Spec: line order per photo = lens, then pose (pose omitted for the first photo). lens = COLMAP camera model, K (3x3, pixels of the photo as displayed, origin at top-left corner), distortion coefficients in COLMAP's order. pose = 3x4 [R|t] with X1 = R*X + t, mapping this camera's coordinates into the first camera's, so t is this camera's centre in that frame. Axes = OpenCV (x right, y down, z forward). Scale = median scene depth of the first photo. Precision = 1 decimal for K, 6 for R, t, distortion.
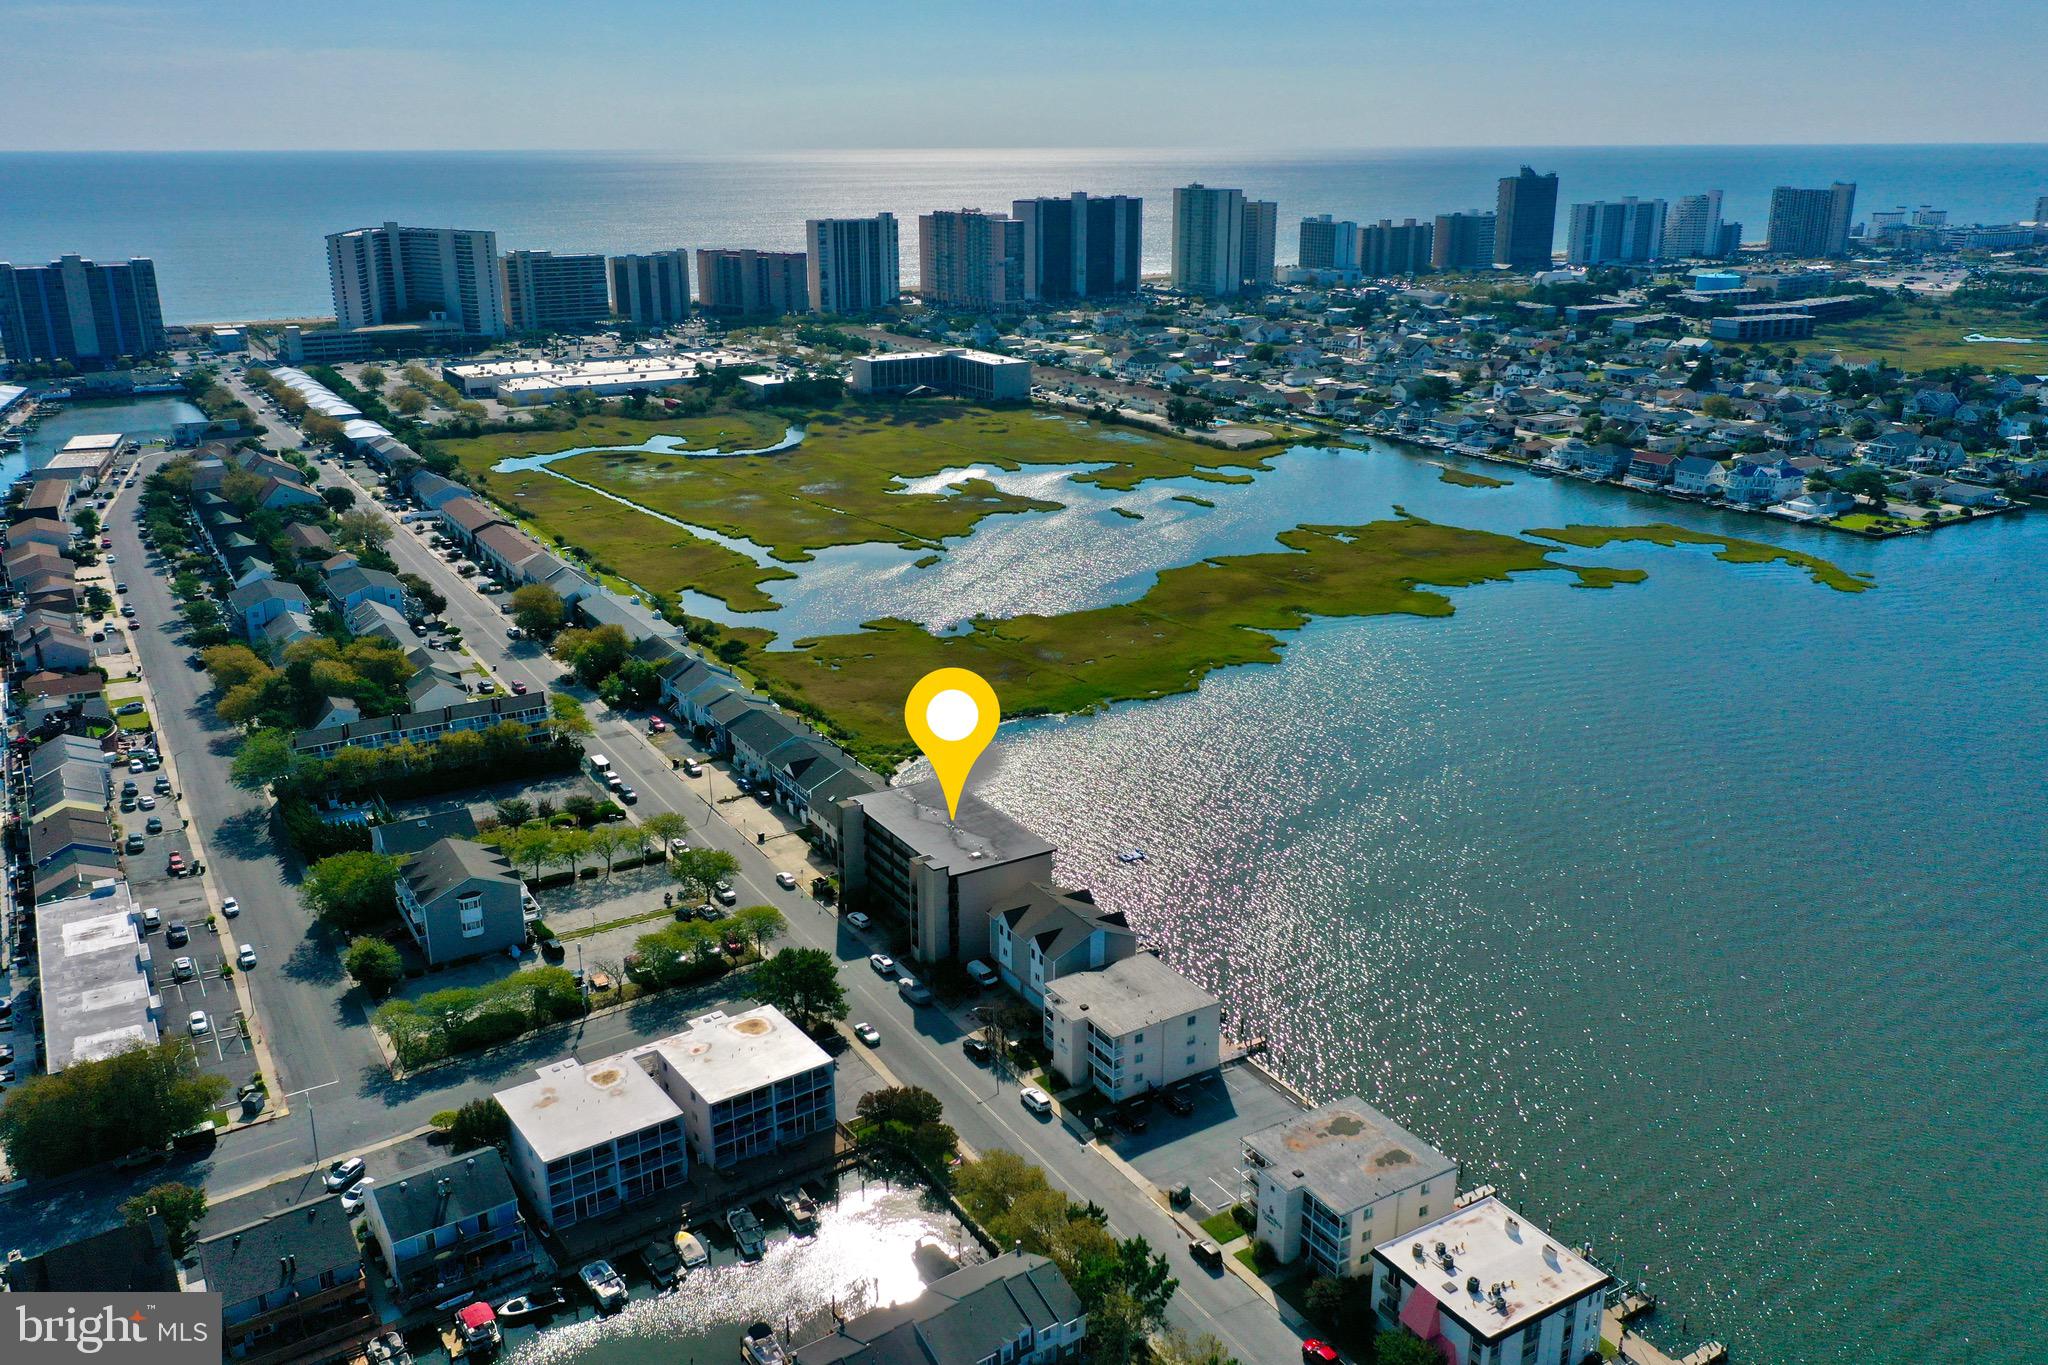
lens RADIAL K [[1624.0, 0, 1018.7], [0, 1624.0, 685.7], [0, 0, 1]] dist [0.002888, 0.000105]
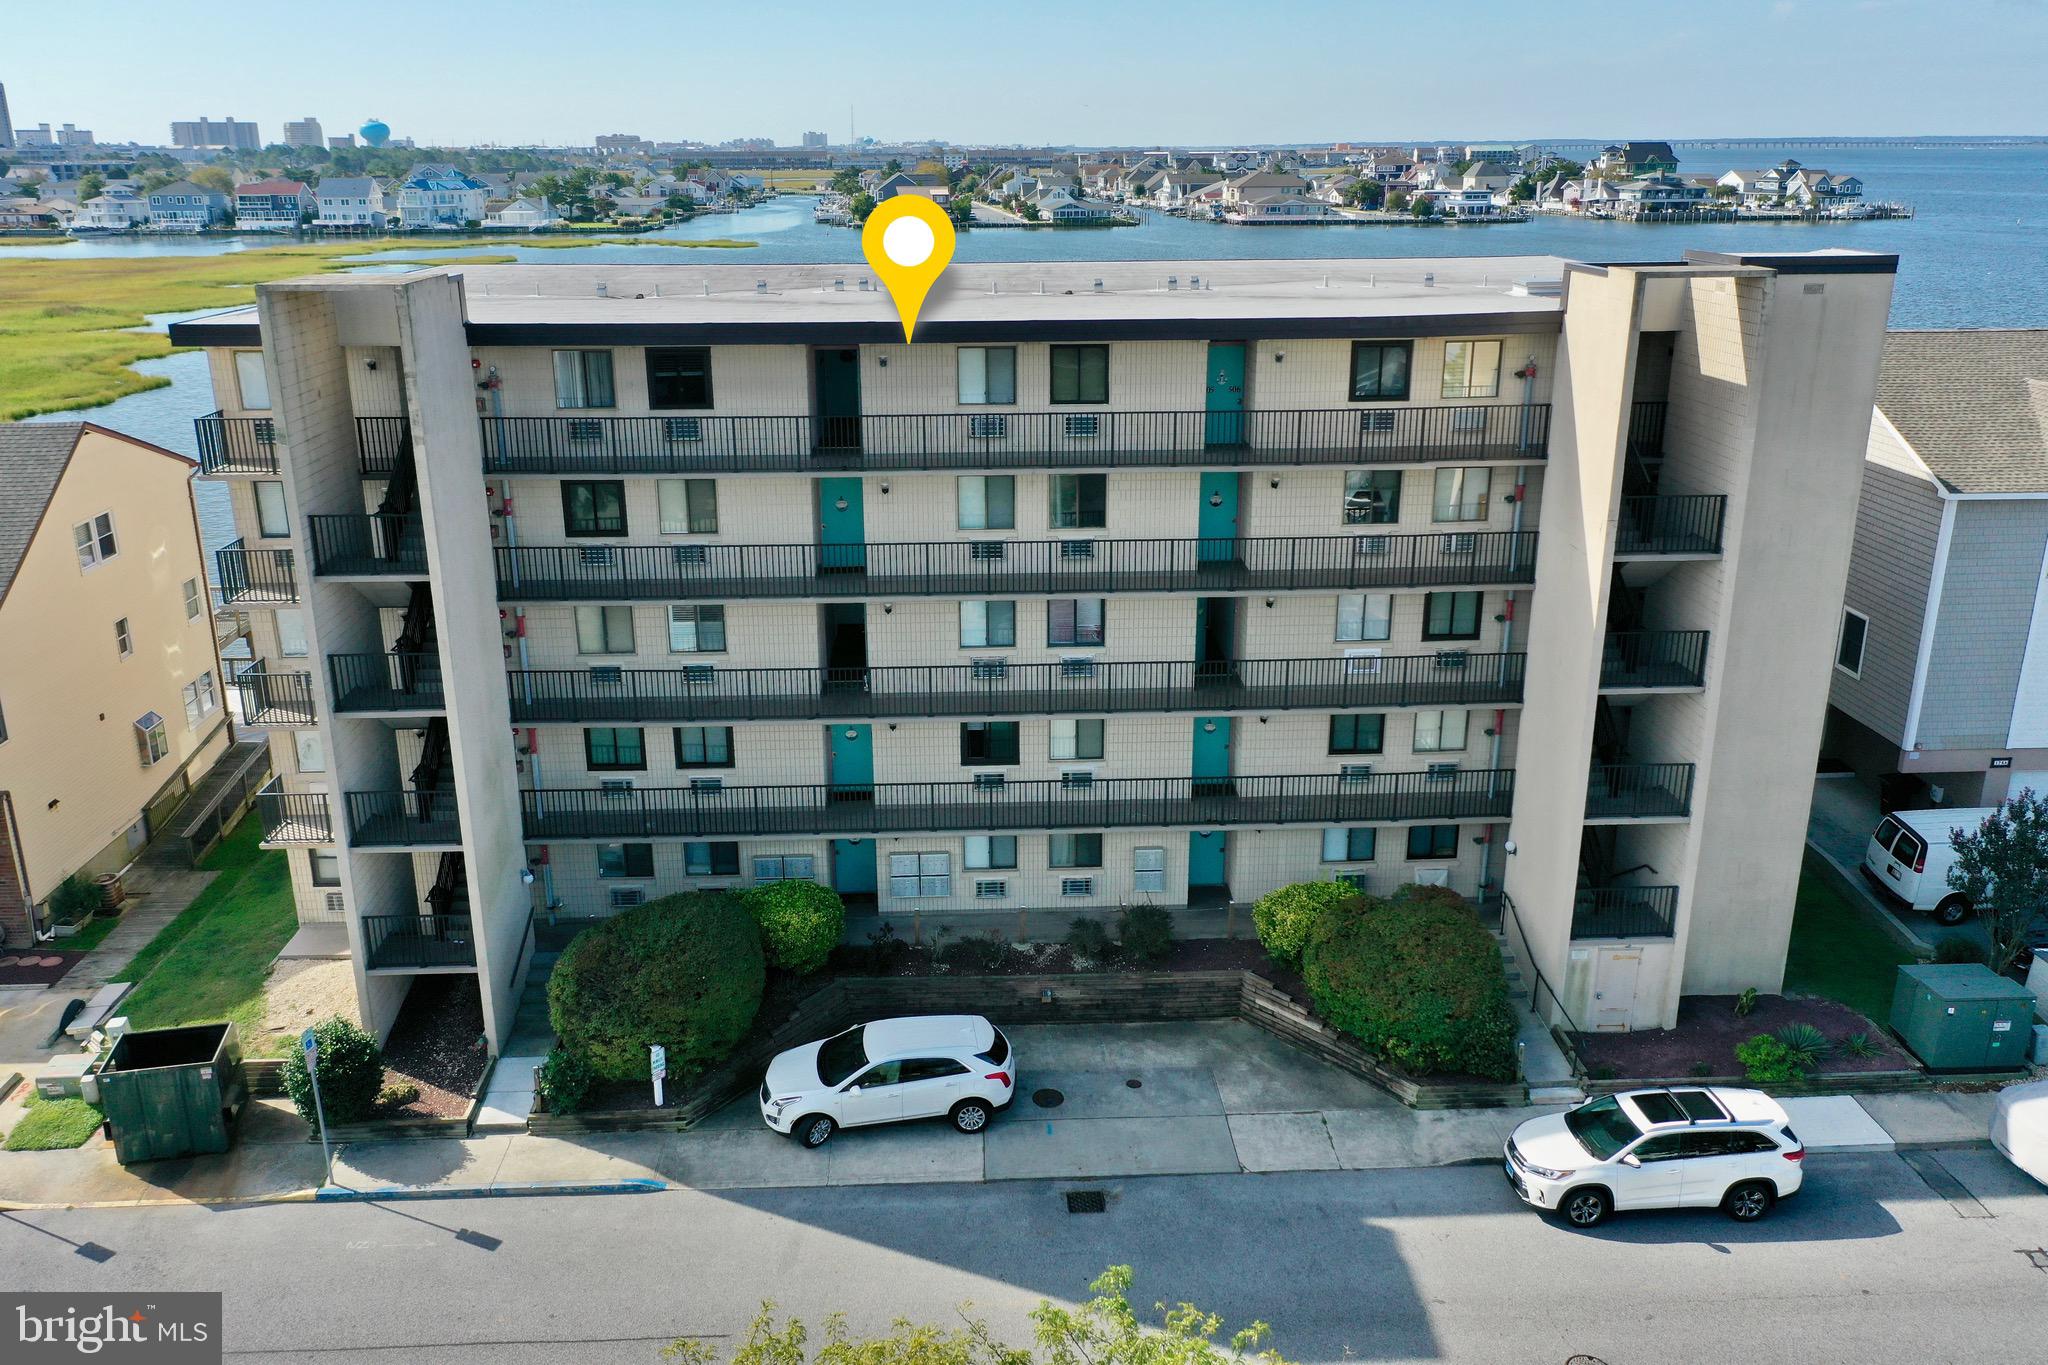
lens RADIAL K [[1627.4, 0, 1020.8], [0, 1627.4, 684.4], [0, 0, 1]] dist [0.005400, 0.004927]
pose [[0.479236, -0.275827, 0.833218, -0.080104], [0.282709, 0.947250, 0.150972, 0.041150], [-0.830908, 0.163207, 0.531935, 0.384525]]
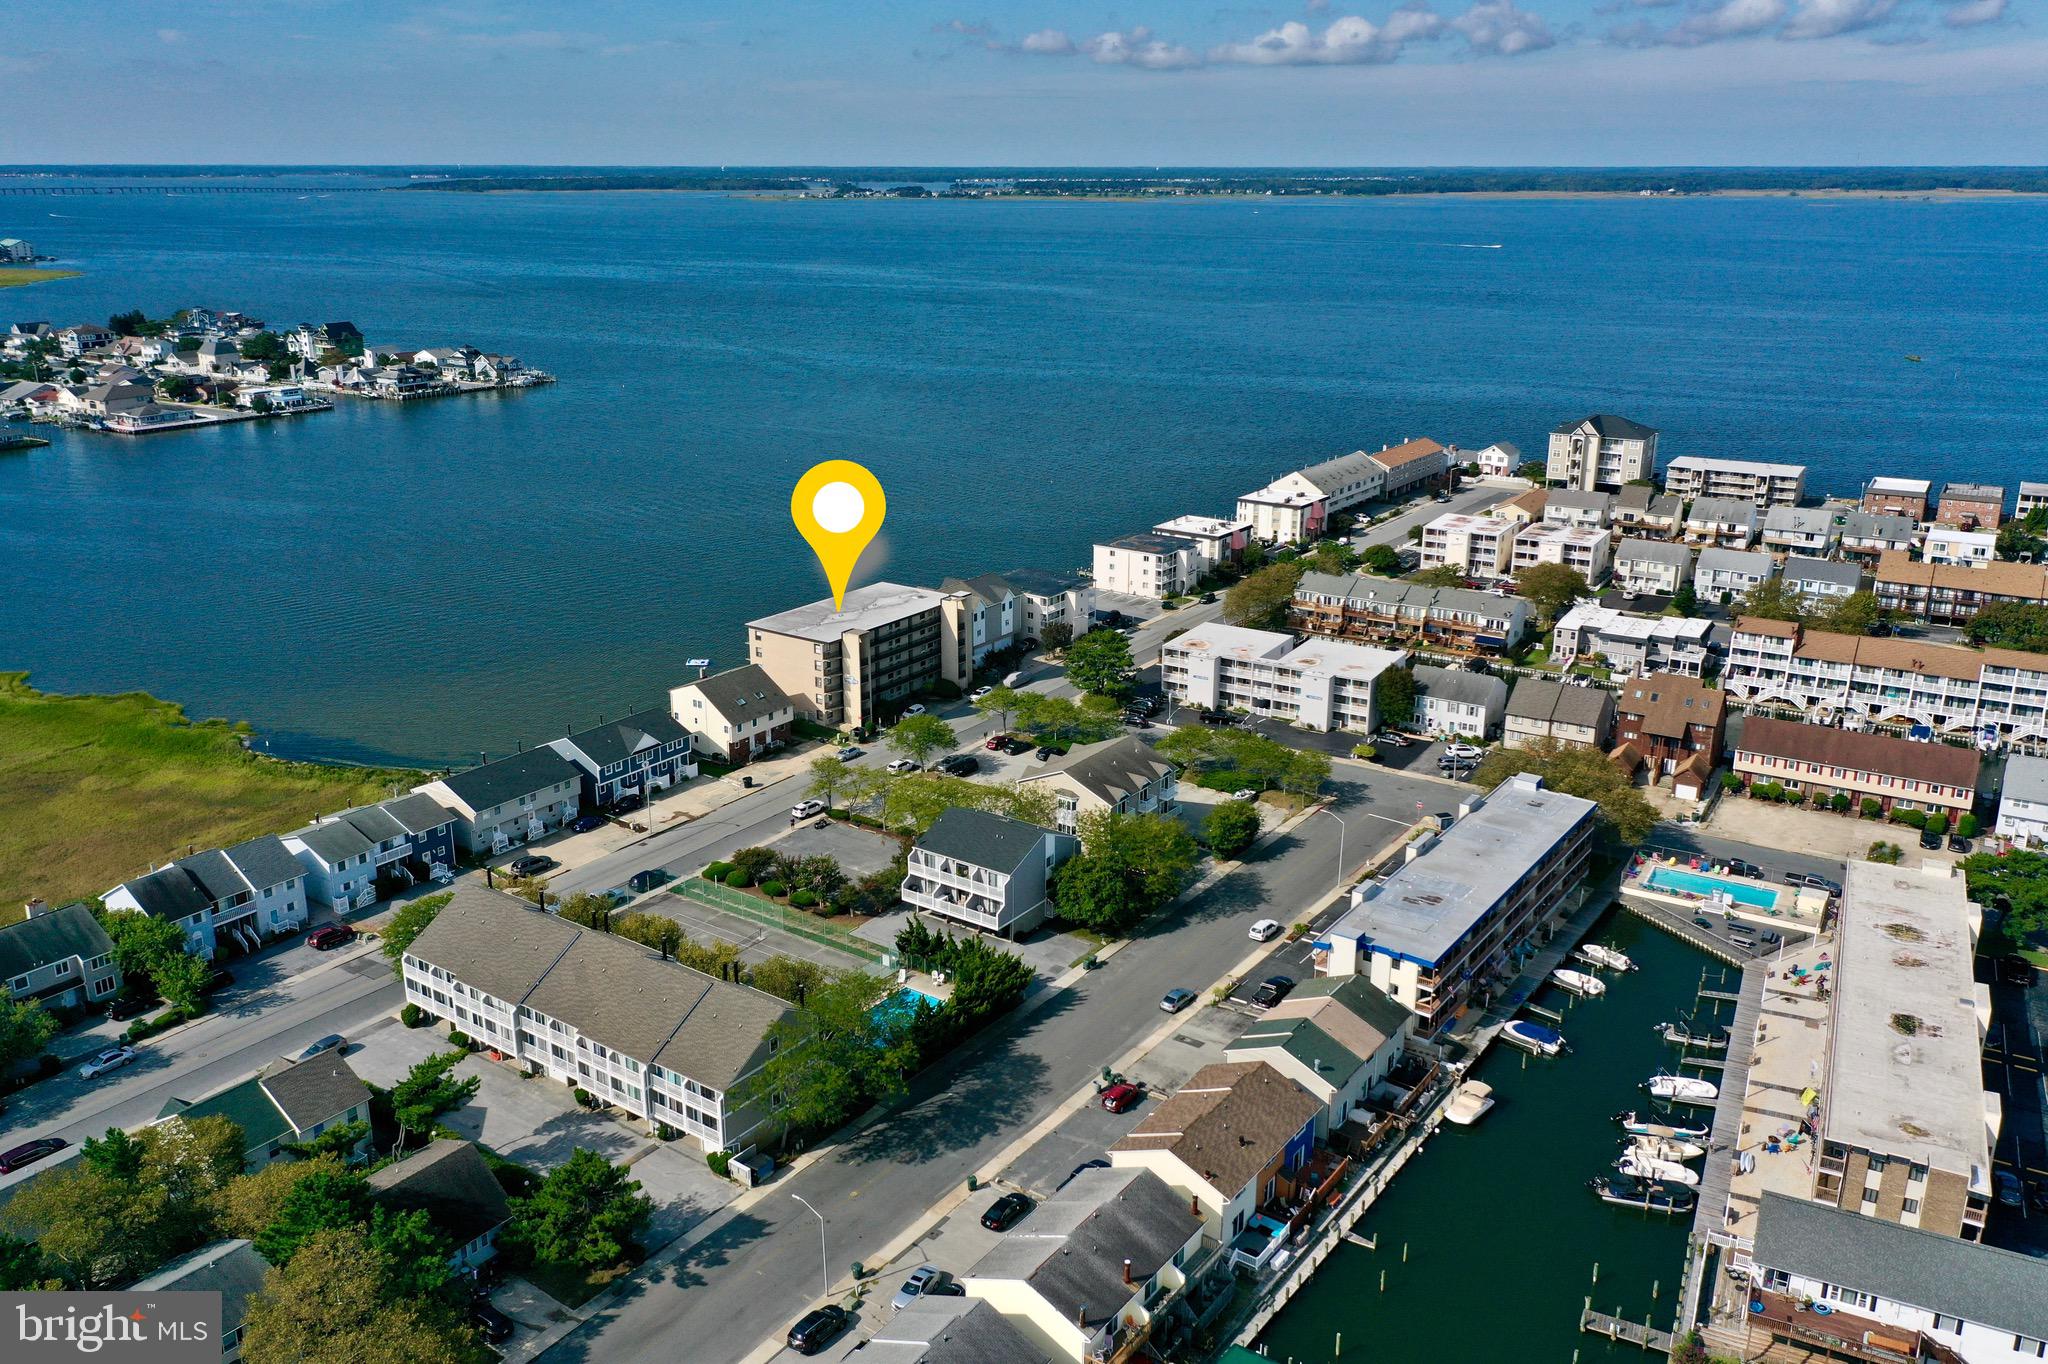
lens RADIAL K [[1627.4, 0, 1020.8], [0, 1627.4, 683.9], [0, 0, 1]] dist [0.005400, 0.004927]
pose [[-0.394541, -0.279177, 0.875442, -0.434221], [0.290924, 0.865765, 0.407203, -0.116566], [-0.871608, 0.415345, -0.260360, 0.503911]]
